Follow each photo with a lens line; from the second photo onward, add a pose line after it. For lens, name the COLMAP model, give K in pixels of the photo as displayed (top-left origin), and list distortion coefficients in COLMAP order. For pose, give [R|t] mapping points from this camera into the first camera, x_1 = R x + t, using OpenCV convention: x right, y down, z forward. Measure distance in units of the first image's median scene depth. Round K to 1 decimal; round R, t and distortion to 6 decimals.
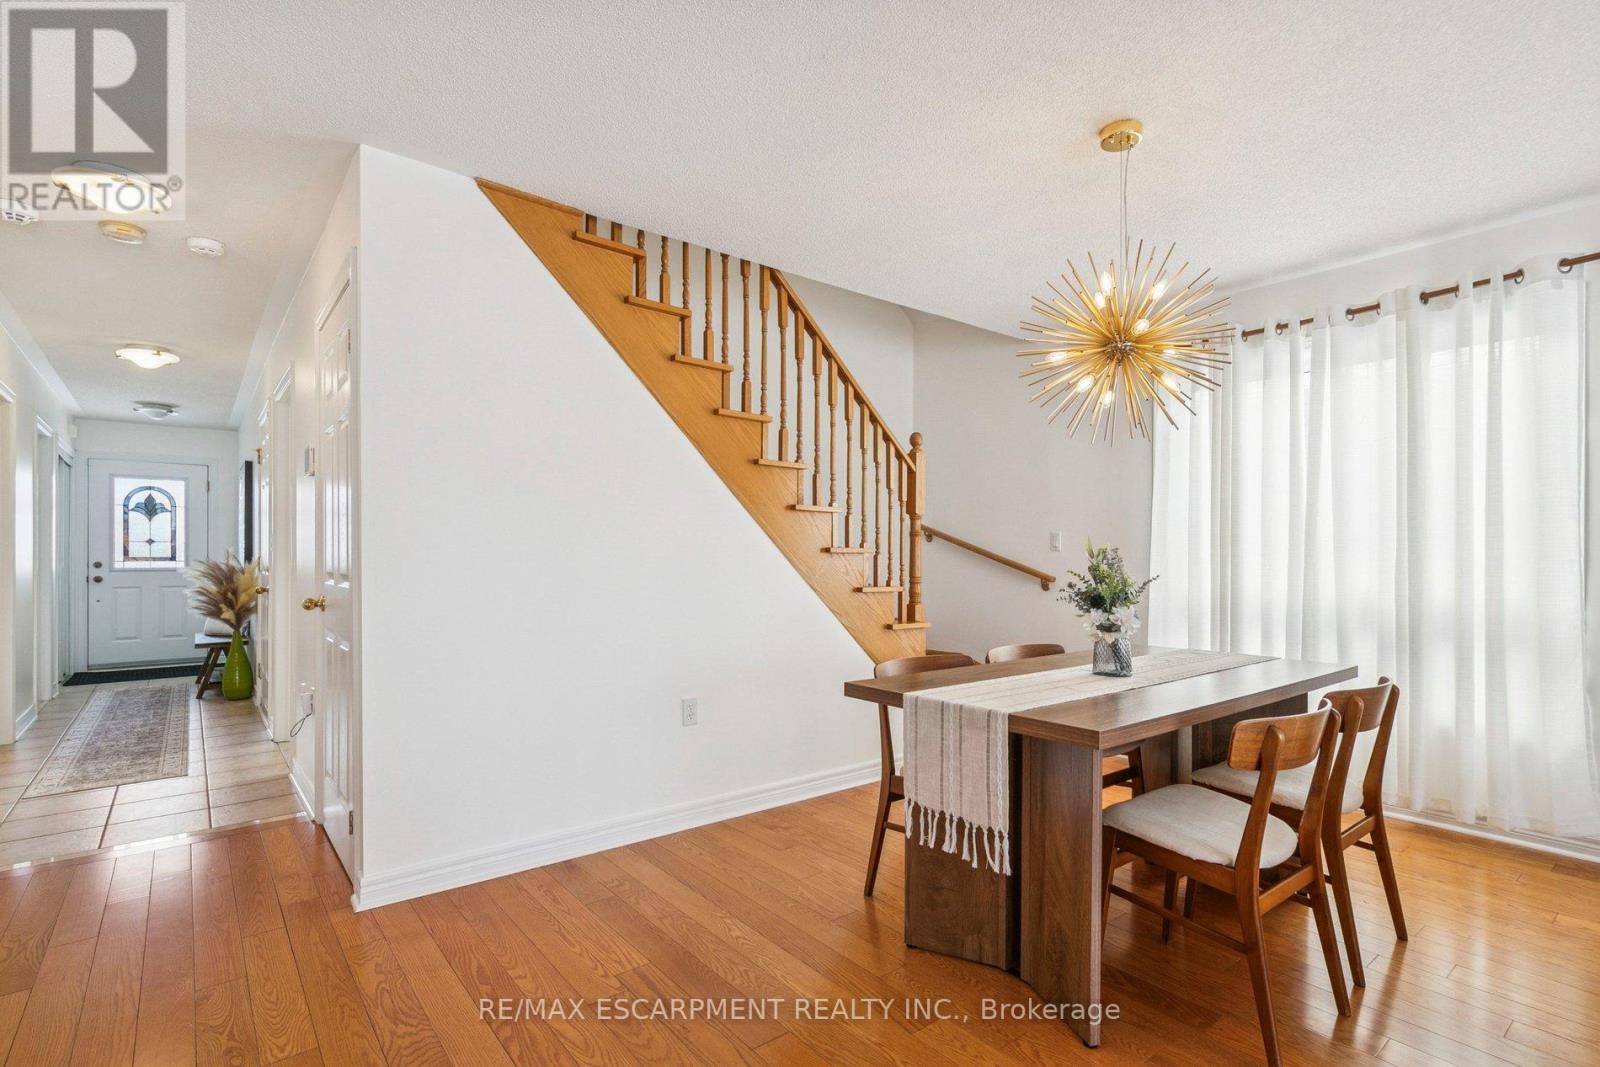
lens RADIAL K [[777.3, 0, 838.1], [0, 777.3, 553.1], [0, 0, 1]] dist [-0.002731, -0.001475]
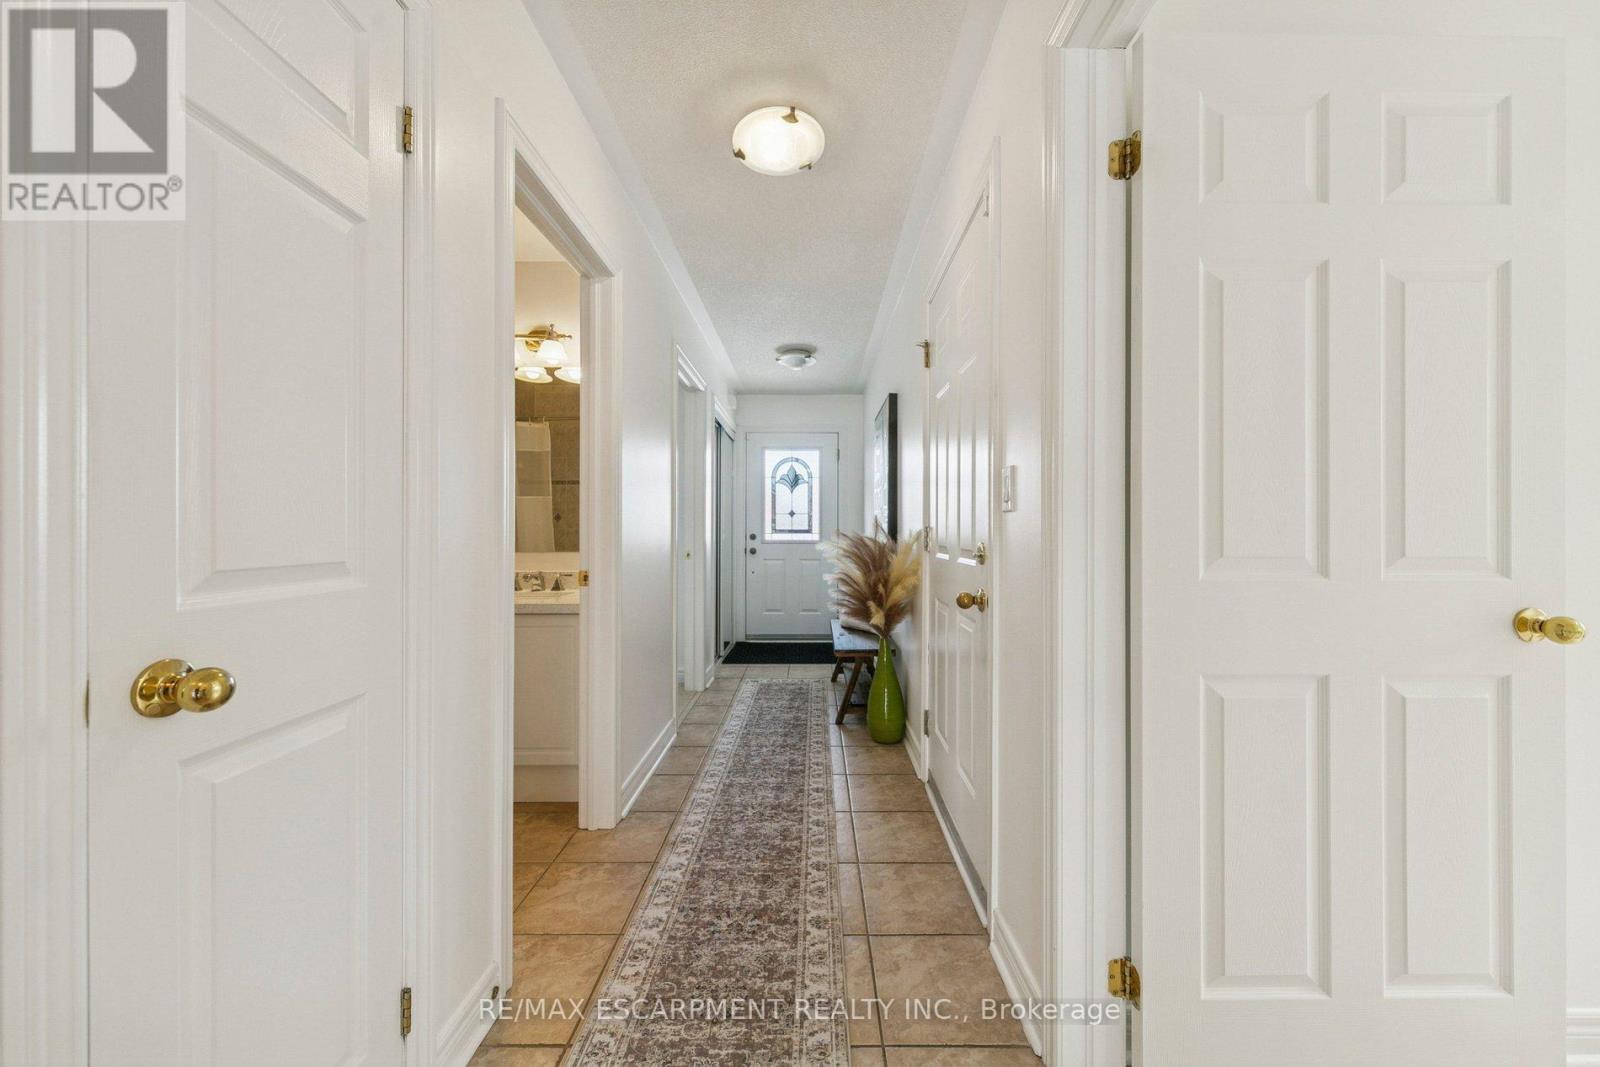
lens RADIAL K [[585.3, 0, 802.4], [0, 585.3, 527.6], [0, 0, 1]] dist [0.003180, 0.000780]
pose [[0.753575, -0.000636, -0.657361, -0.448576], [0.001069, 0.999999, 0.000257, 0.003581], [0.657361, -0.000896, 0.753576, 0.516889]]
